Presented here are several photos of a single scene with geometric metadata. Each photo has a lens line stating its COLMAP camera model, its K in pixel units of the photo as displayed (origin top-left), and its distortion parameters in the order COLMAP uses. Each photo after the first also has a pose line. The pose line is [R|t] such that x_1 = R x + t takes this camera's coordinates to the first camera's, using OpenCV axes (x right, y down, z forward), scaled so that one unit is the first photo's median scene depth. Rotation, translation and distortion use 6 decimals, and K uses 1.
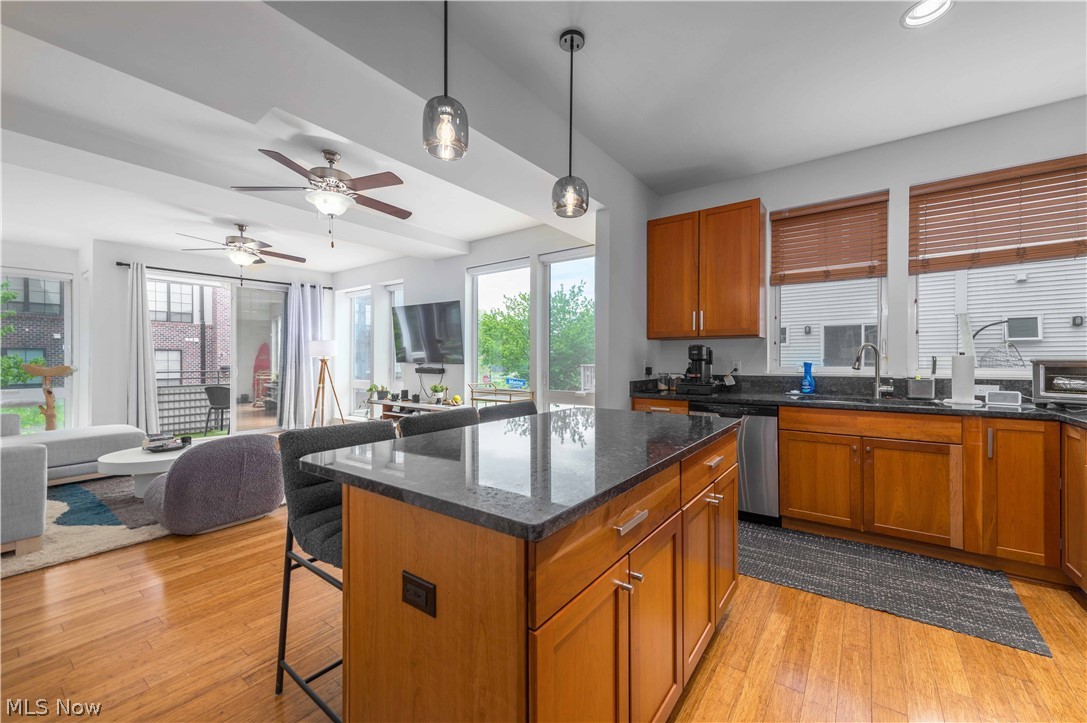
lens RADIAL K [[423.3, 0, 563.5], [0, 423.3, 358.8], [0, 0, 1]] dist [0.010049, -0.002834]
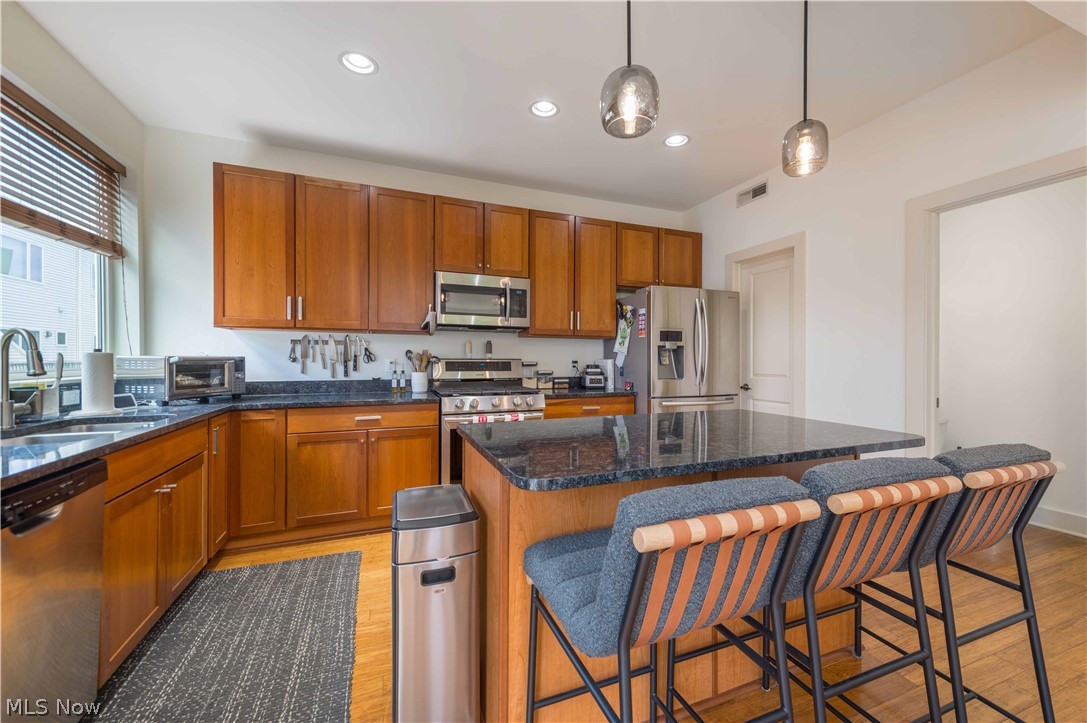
lens RADIAL K [[430.4, 0, 561.8], [0, 430.4, 360.8], [0, 0, 1]] dist [0.011904, -0.000183]
pose [[-0.844978, -0.003907, 0.534787, -0.165123], [-0.001419, 0.999986, 0.005062, 0.001505], [-0.534799, 0.003518, -0.844972, 1.051775]]
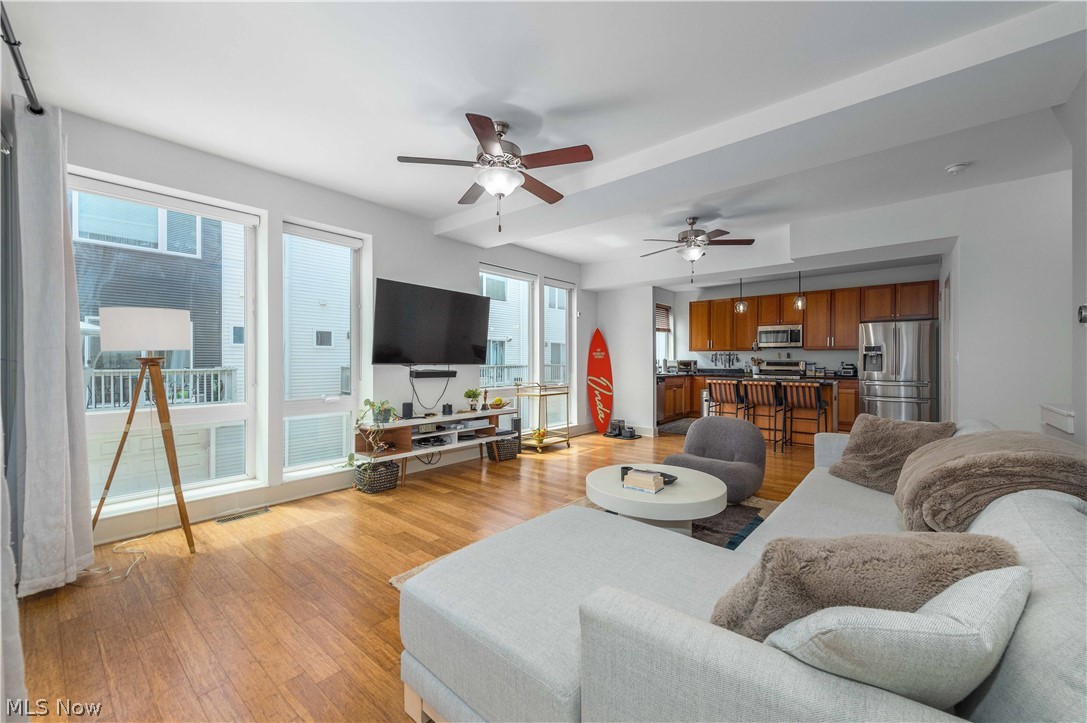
lens RADIAL K [[426.9, 0, 549.5], [0, 426.9, 360.1], [0, 0, 1]] dist [0.011336, -0.000067]
pose [[0.082903, 0.003581, 0.996551, -2.084675], [-0.001582, 0.999993, -0.003462, 0.009493], [-0.996556, -0.001289, 0.082908, 1.391061]]
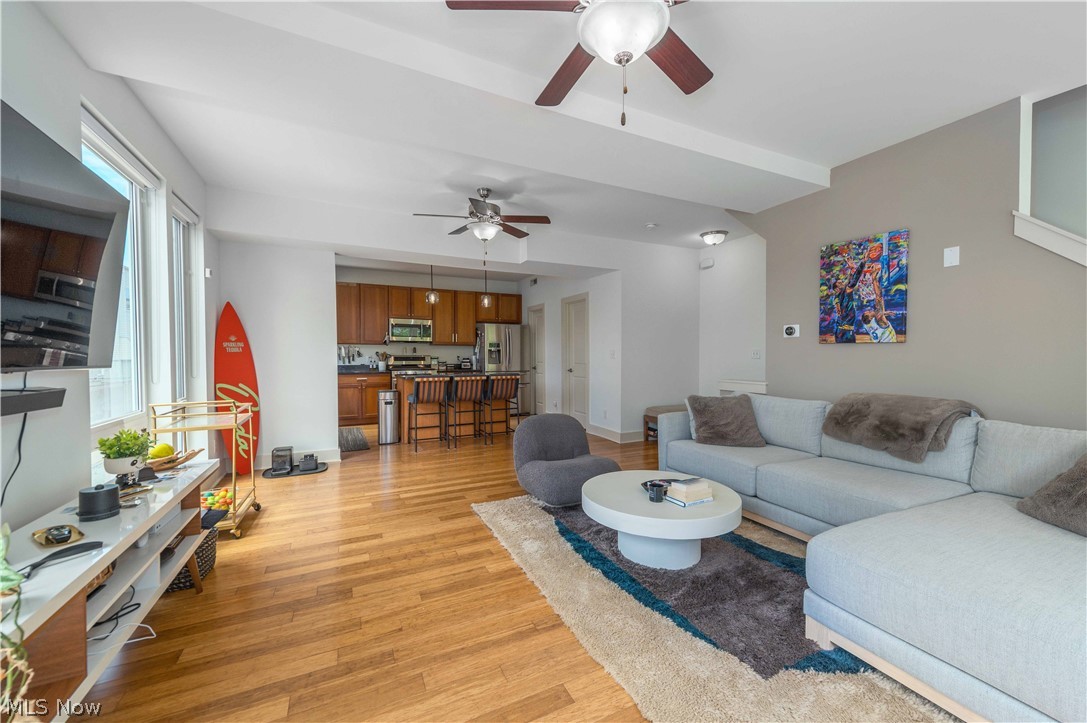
lens RADIAL K [[430.4, 0, 561.8], [0, 430.4, 360.8], [0, 0, 1]] dist [0.011904, -0.000183]
pose [[-0.887318, -0.002490, 0.461151, -1.358435], [0.003665, 0.999916, 0.012451, 0.004852], [-0.461143, 0.012738, -0.887234, 2.064864]]
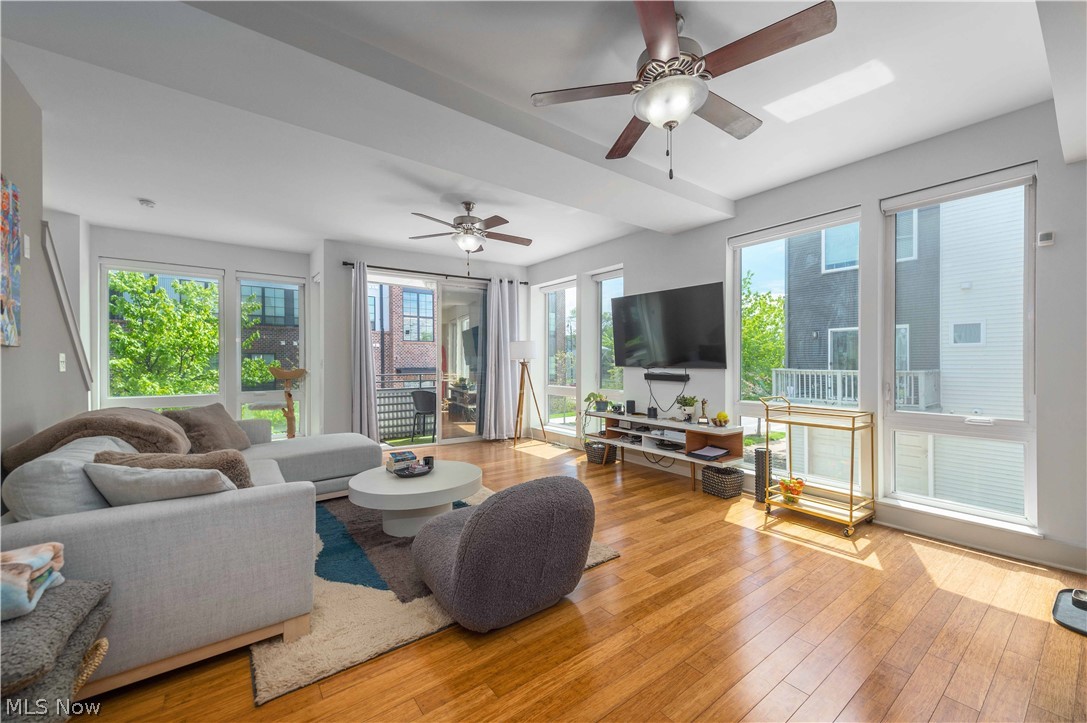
lens RADIAL K [[427.3, 0, 564.1], [0, 427.3, 363.6], [0, 0, 1]] dist [0.013186, -0.000046]
pose [[0.959679, 0.001830, -0.281092, -0.527579], [-0.000741, 0.999992, 0.003977, 0.000905], [0.281097, -0.003609, 0.959672, 0.372271]]
